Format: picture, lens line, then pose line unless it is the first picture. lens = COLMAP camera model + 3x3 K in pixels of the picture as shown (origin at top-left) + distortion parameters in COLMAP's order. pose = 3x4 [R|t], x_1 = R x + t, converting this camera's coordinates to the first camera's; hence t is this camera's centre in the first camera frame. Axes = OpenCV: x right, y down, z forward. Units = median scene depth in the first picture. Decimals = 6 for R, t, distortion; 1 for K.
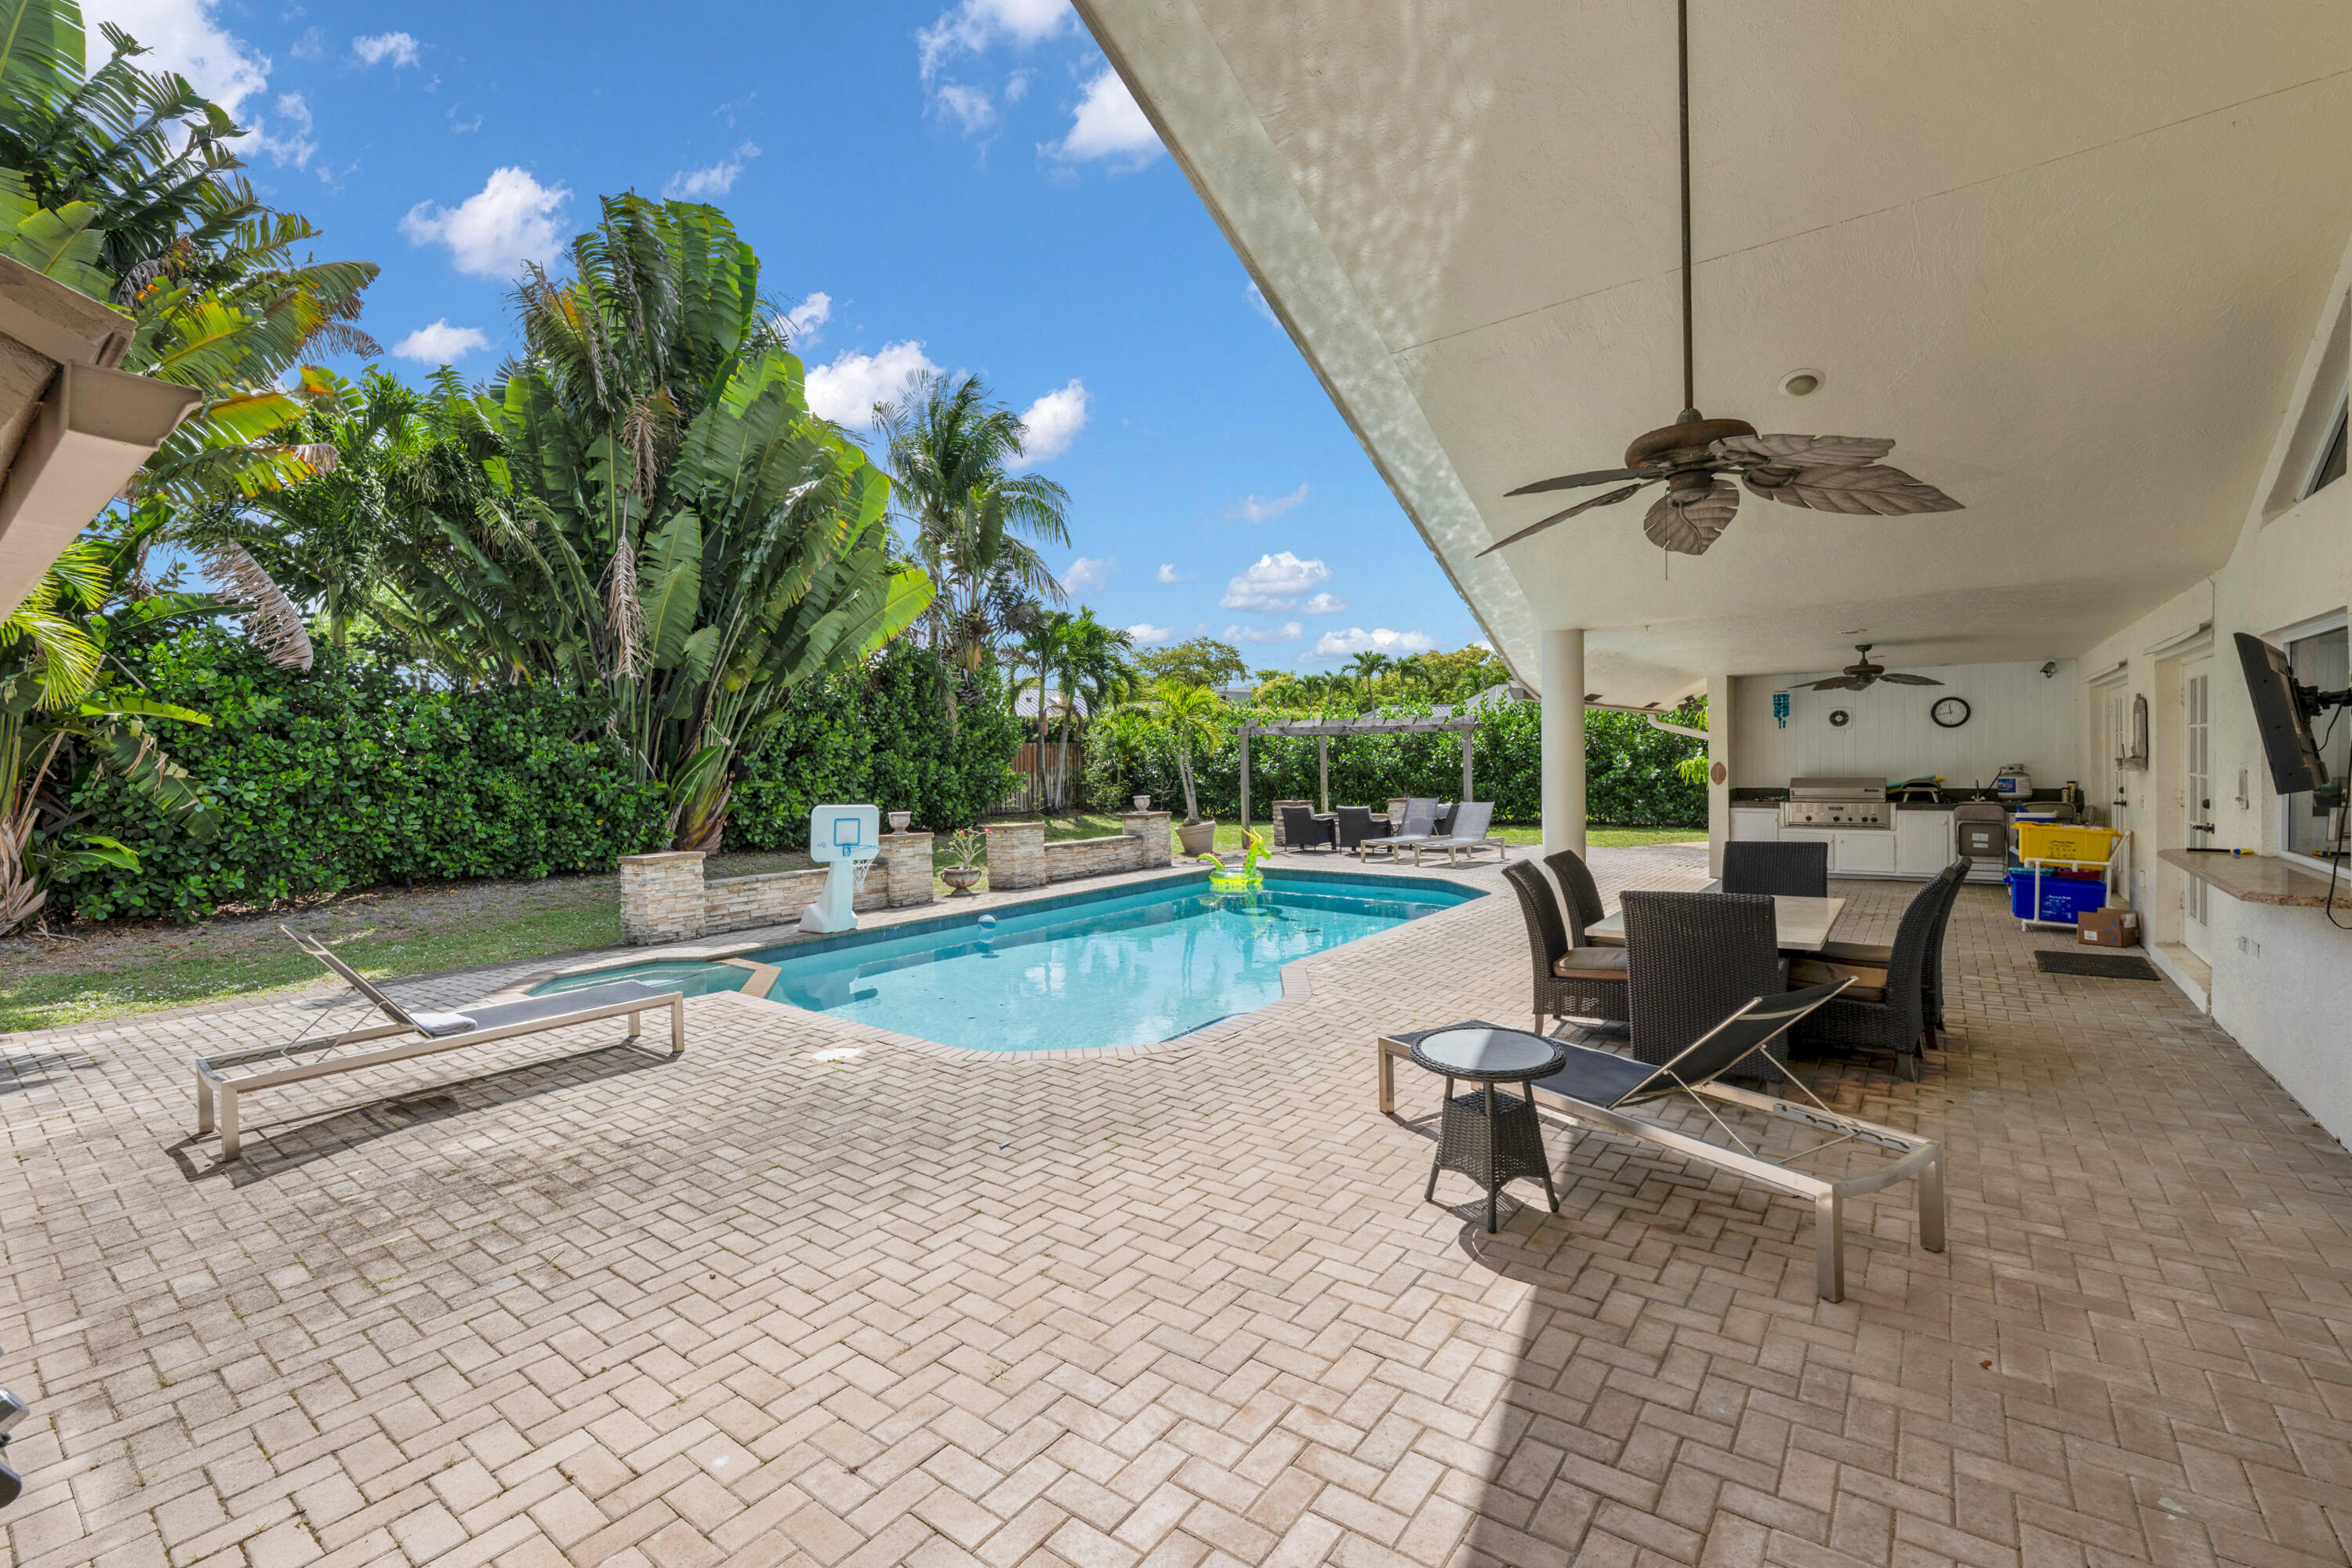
lens RADIAL K [[1011.4, 0, 1180.1], [0, 1011.4, 778.0], [0, 0, 1]] dist [0.001719, 0.000315]
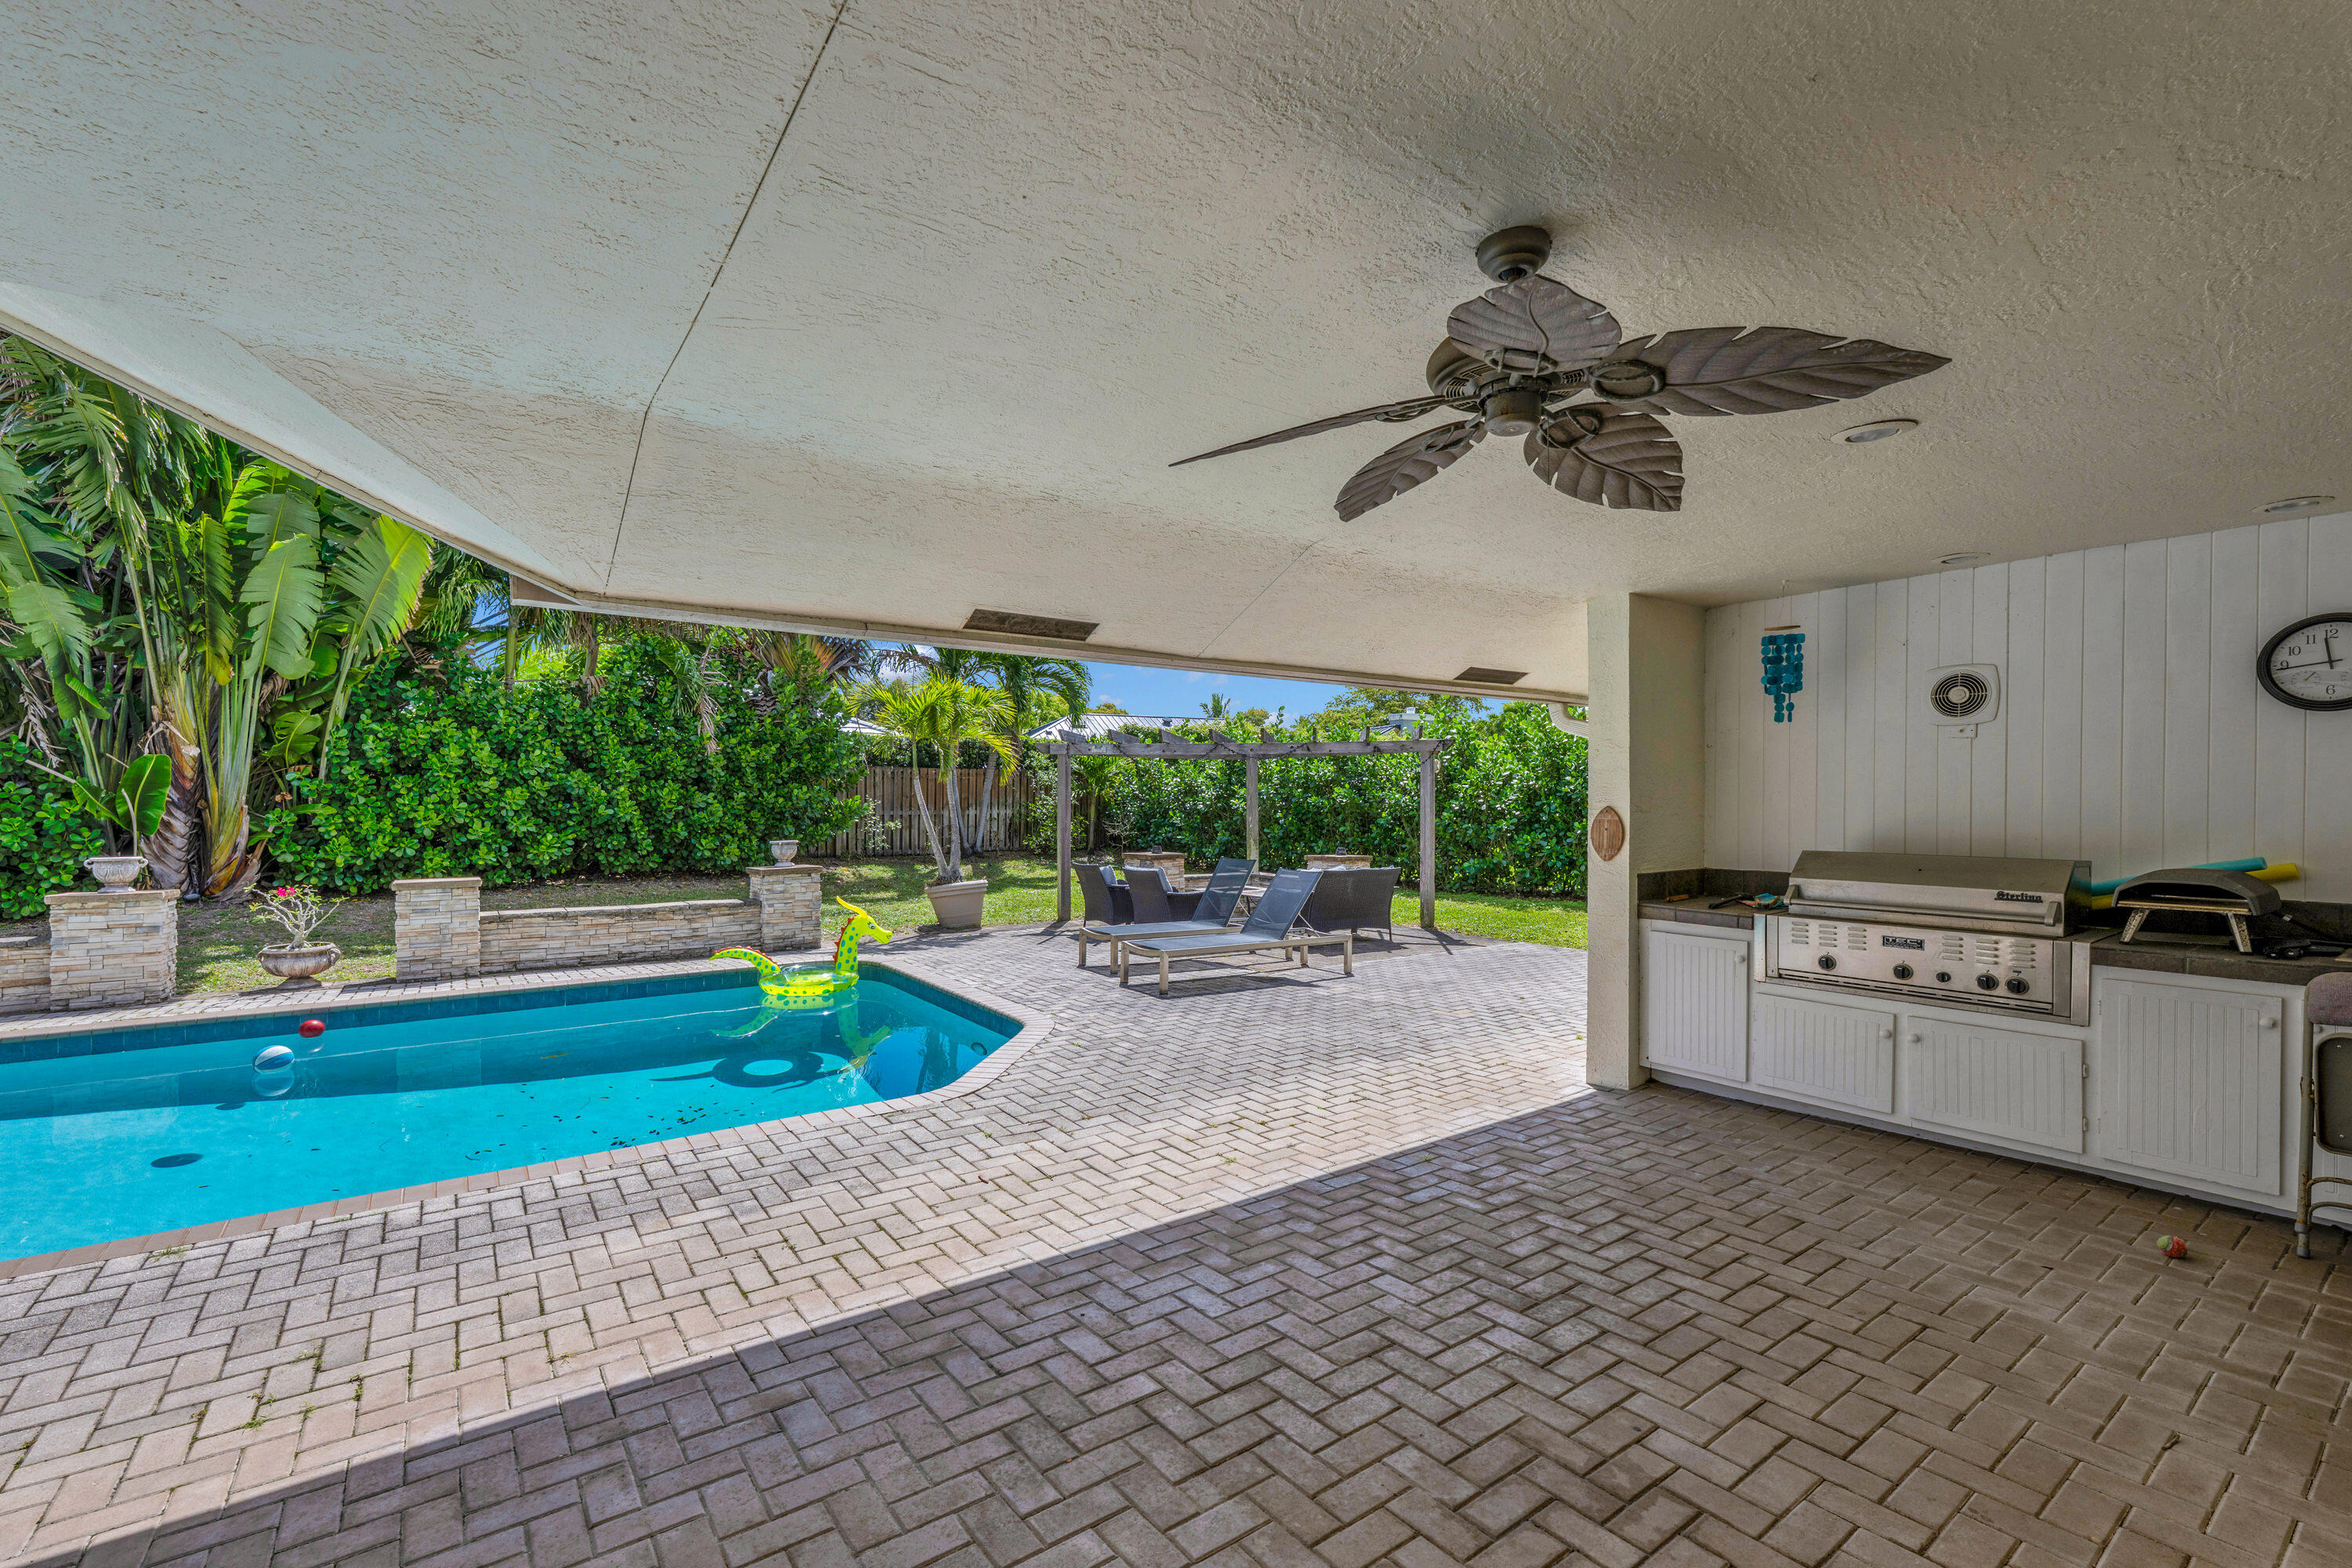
lens RADIAL K [[1011.4, 0, 1172.6], [0, 1011.4, 794.2], [0, 0, 1]] dist [0.001719, 0.000315]
pose [[0.949774, 0.018782, -0.312371, 0.495078], [-0.025373, 0.999533, -0.017049, -0.009286], [0.311905, 0.024119, 0.949807, 0.561100]]
